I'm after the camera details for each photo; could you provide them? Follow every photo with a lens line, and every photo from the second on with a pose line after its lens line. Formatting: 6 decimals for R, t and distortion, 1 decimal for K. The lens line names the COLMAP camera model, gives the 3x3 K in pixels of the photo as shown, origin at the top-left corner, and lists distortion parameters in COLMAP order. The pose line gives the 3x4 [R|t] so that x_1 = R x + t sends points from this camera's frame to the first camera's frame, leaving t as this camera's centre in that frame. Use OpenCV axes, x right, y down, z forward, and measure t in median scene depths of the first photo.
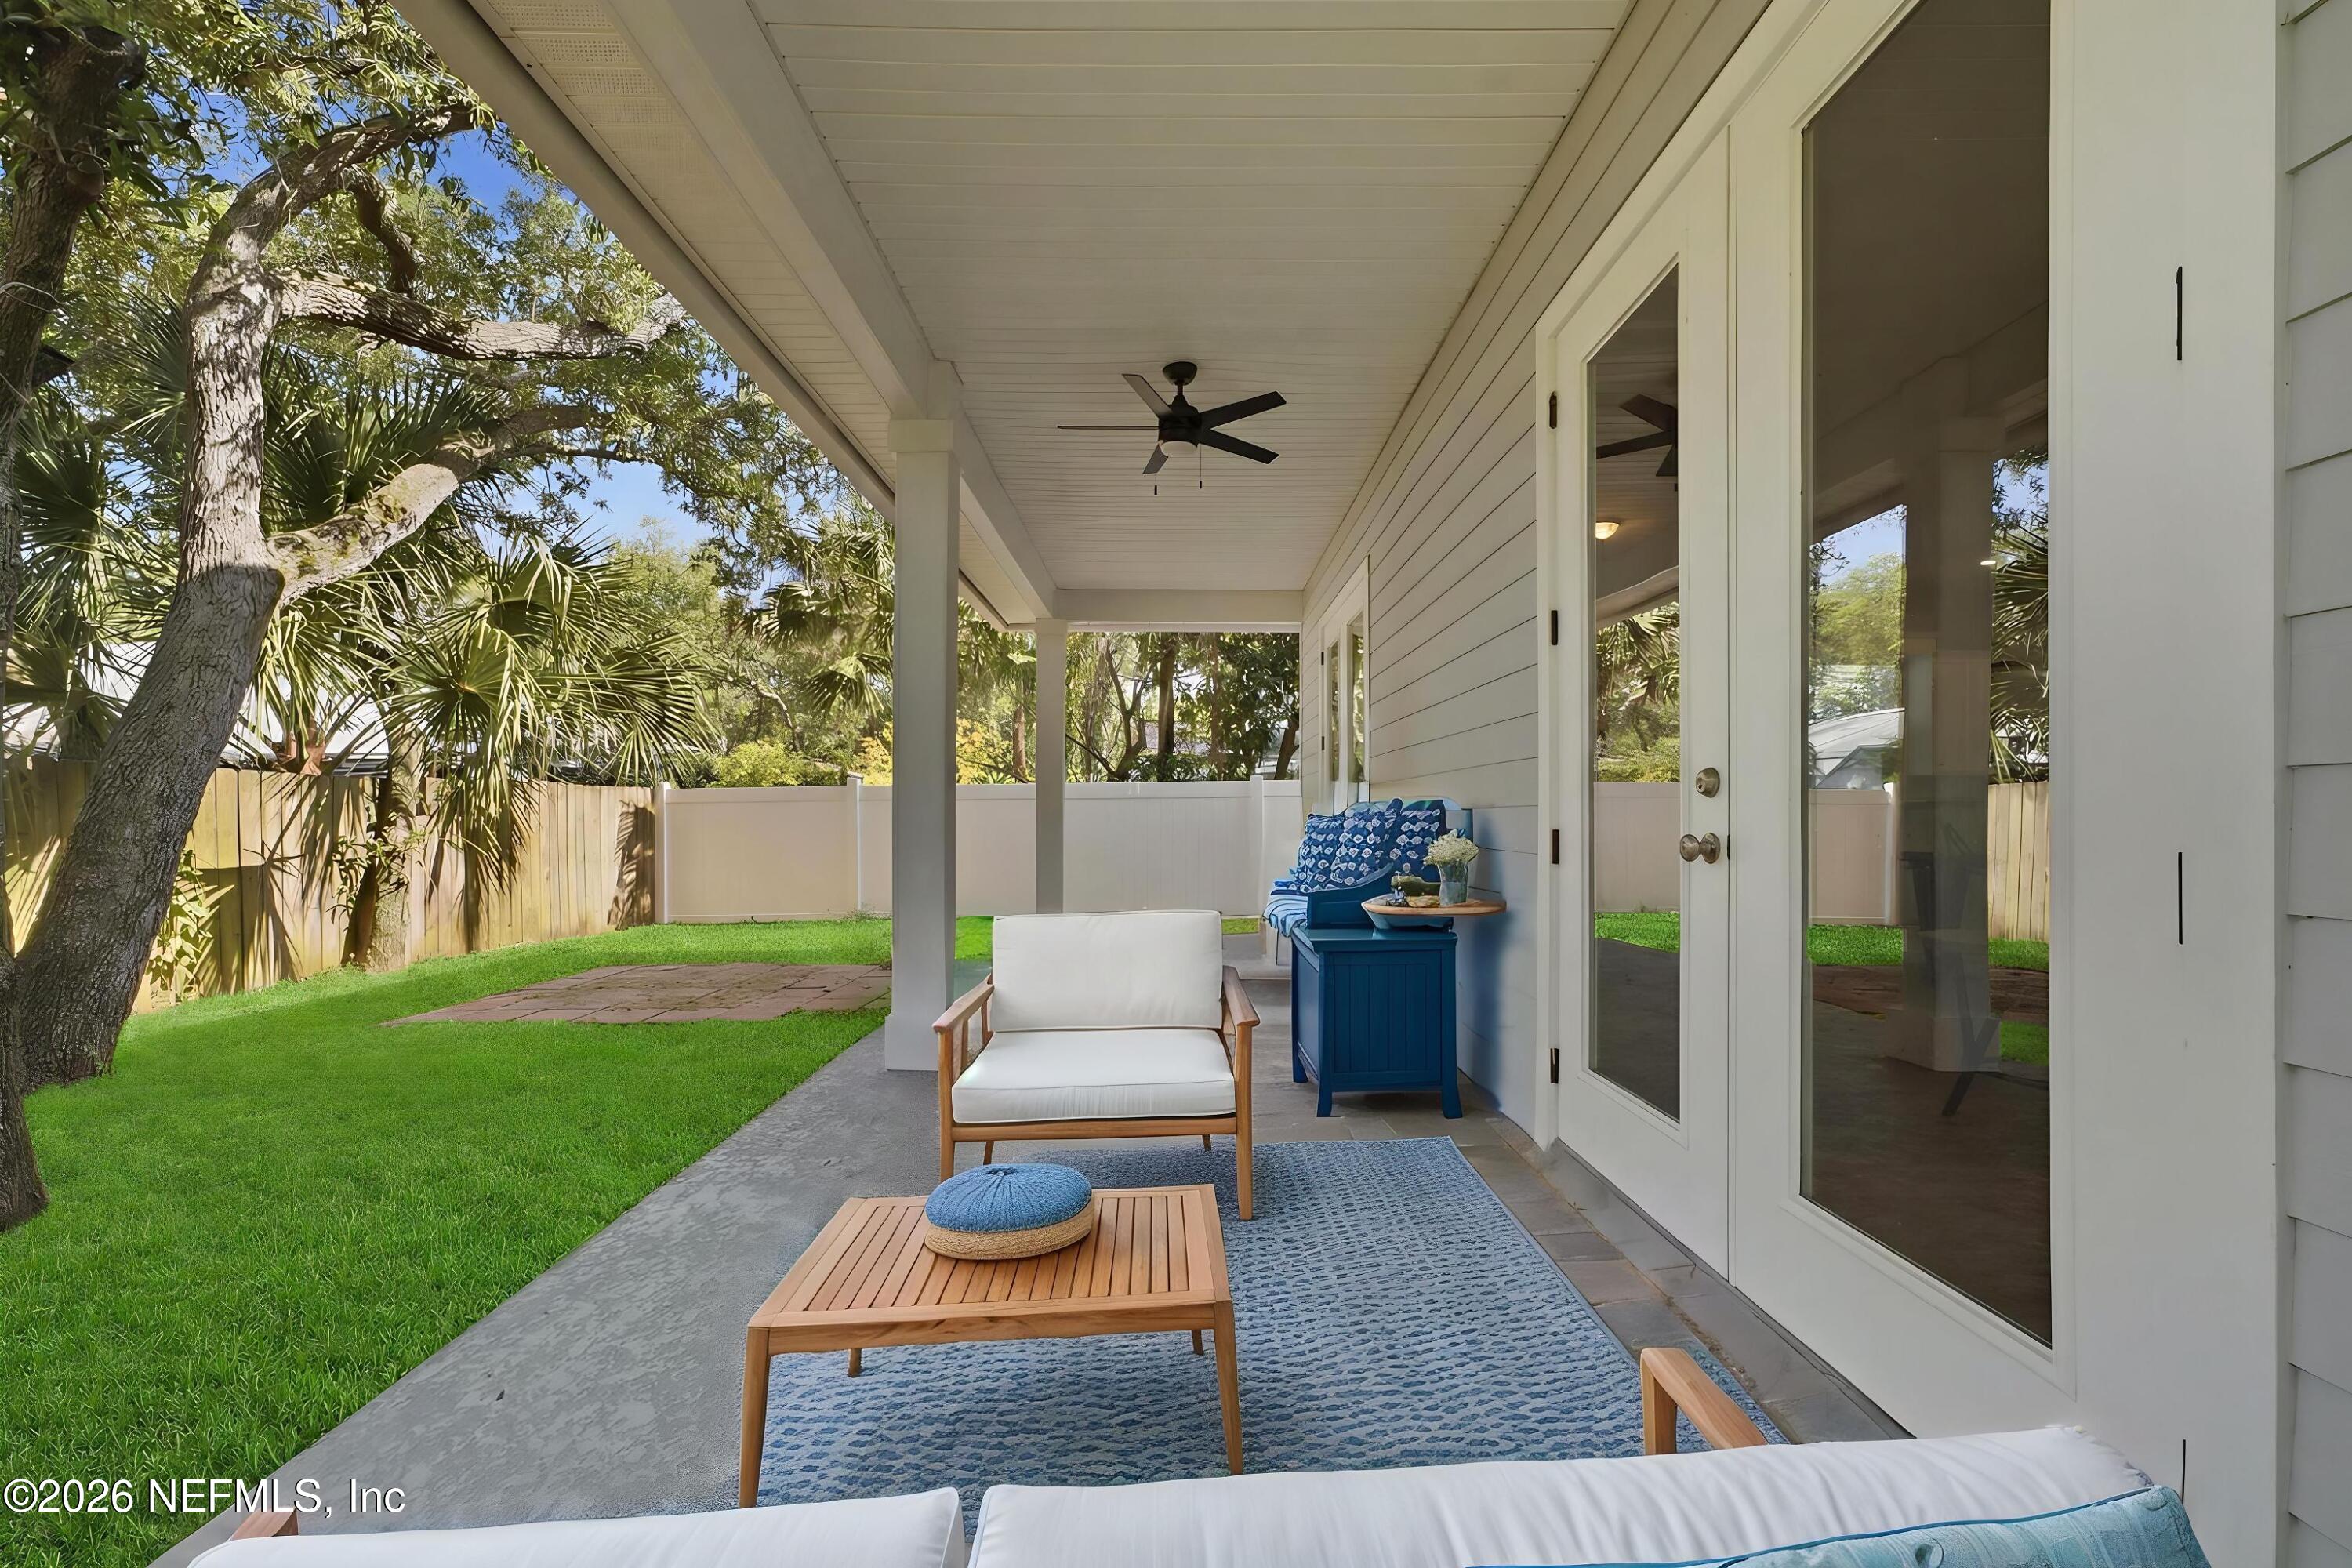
lens RADIAL K [[961.8, 0, 1181.3], [0, 961.8, 799.4], [0, 0, 1]] dist [0.002906, 0.000618]
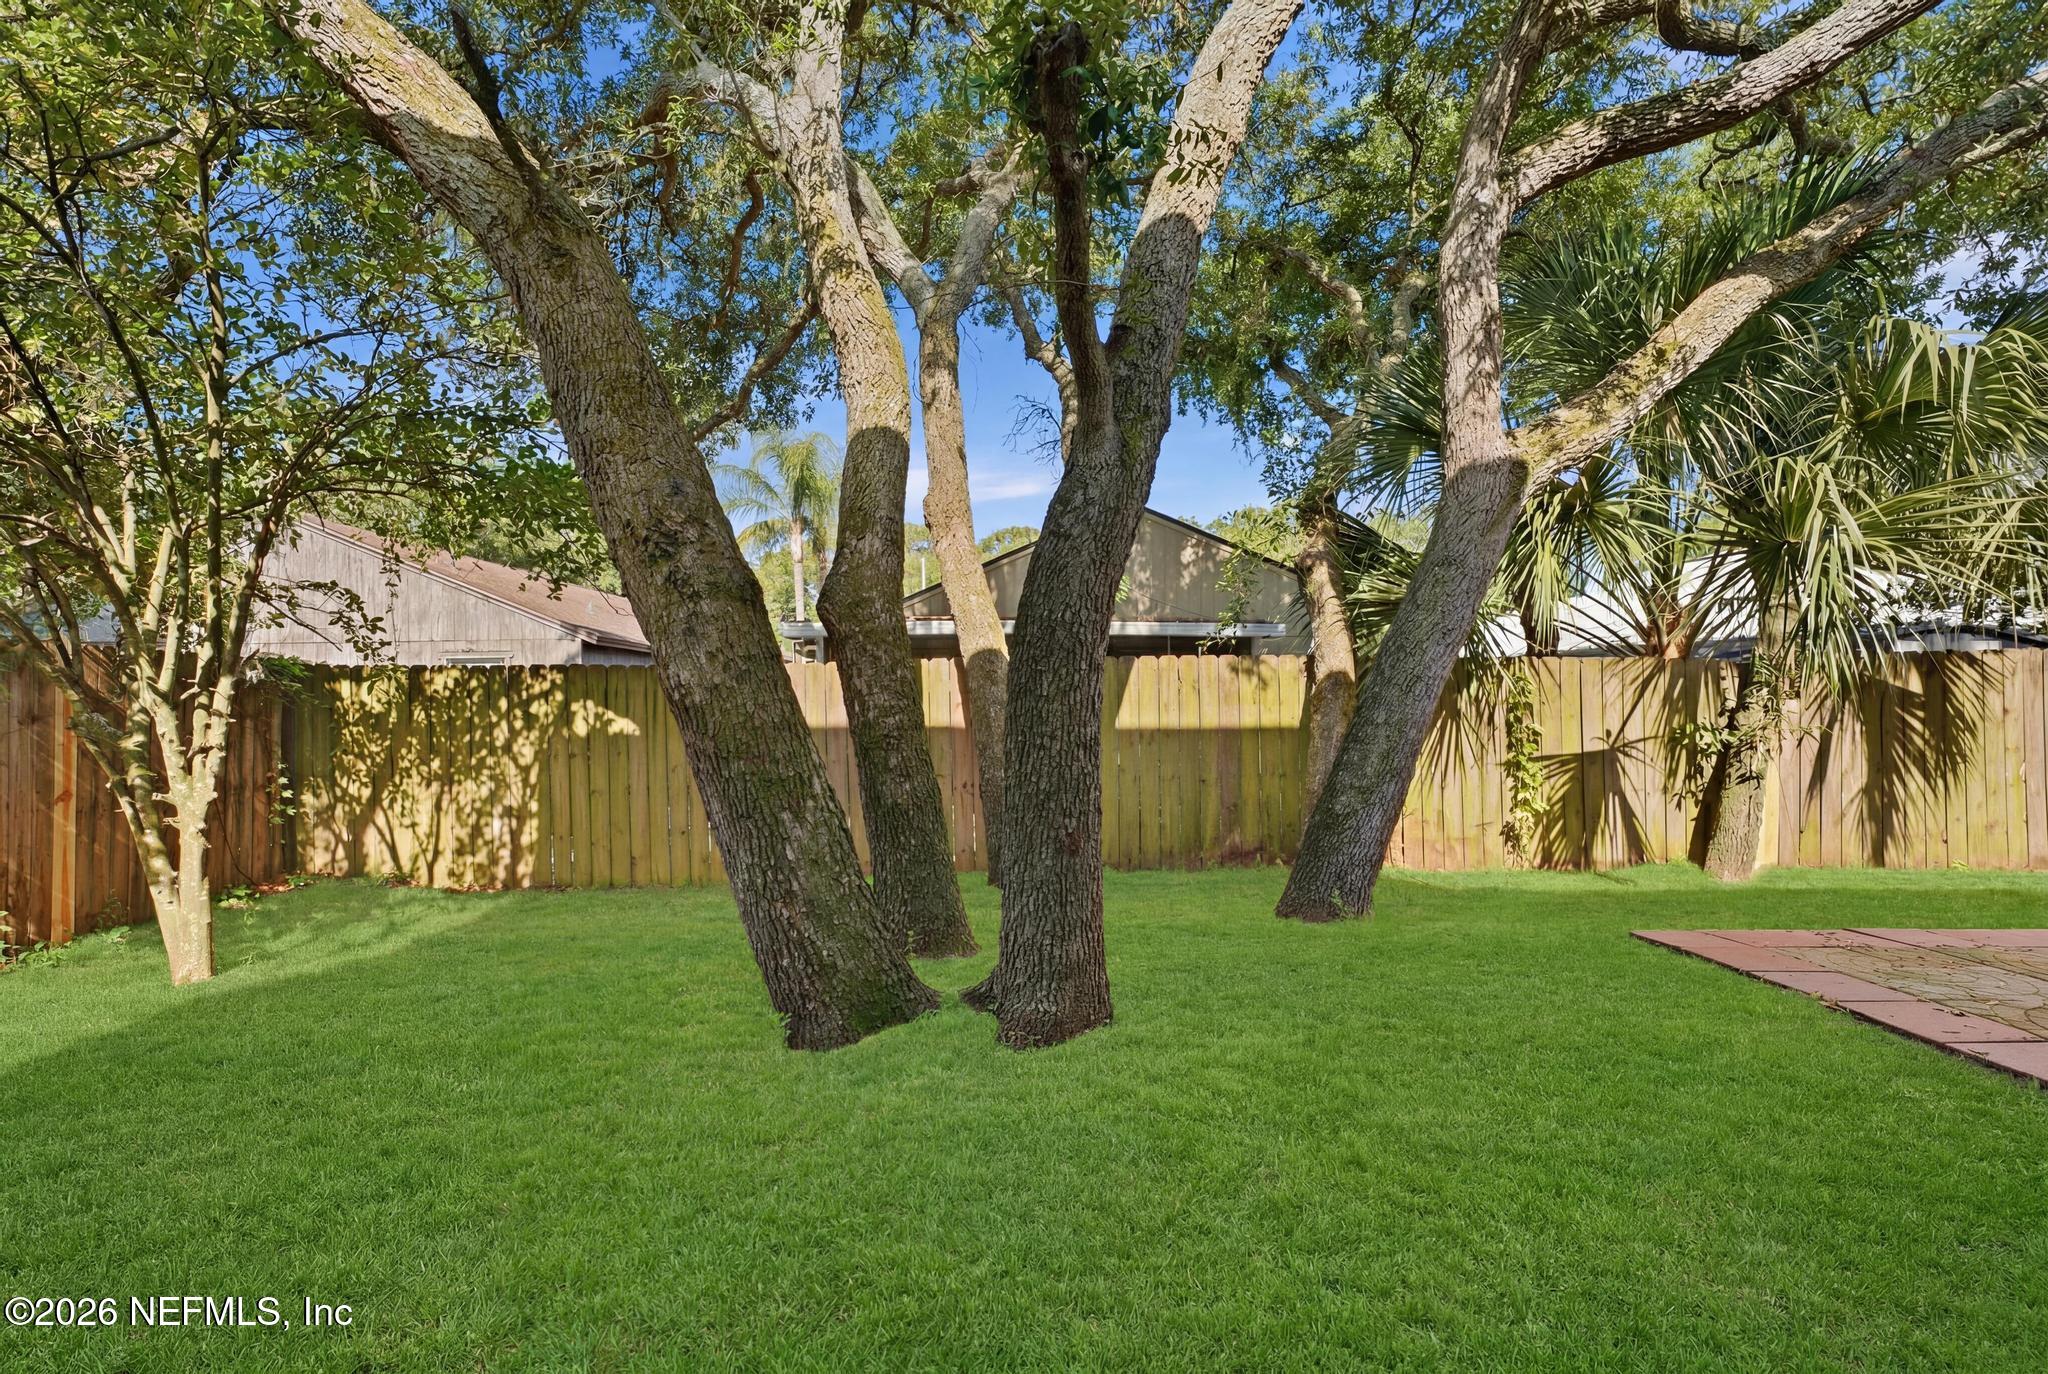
lens RADIAL K [[837.5, 0, 1028.6], [0, 837.5, 700.4], [0, 0, 1]] dist [0.002906, 0.000618]
pose [[0.010012, -0.004450, -0.999940, -0.055490], [0.028698, 0.999579, -0.004161, 0.003558], [0.999538, -0.028654, 0.010136, 0.368839]]
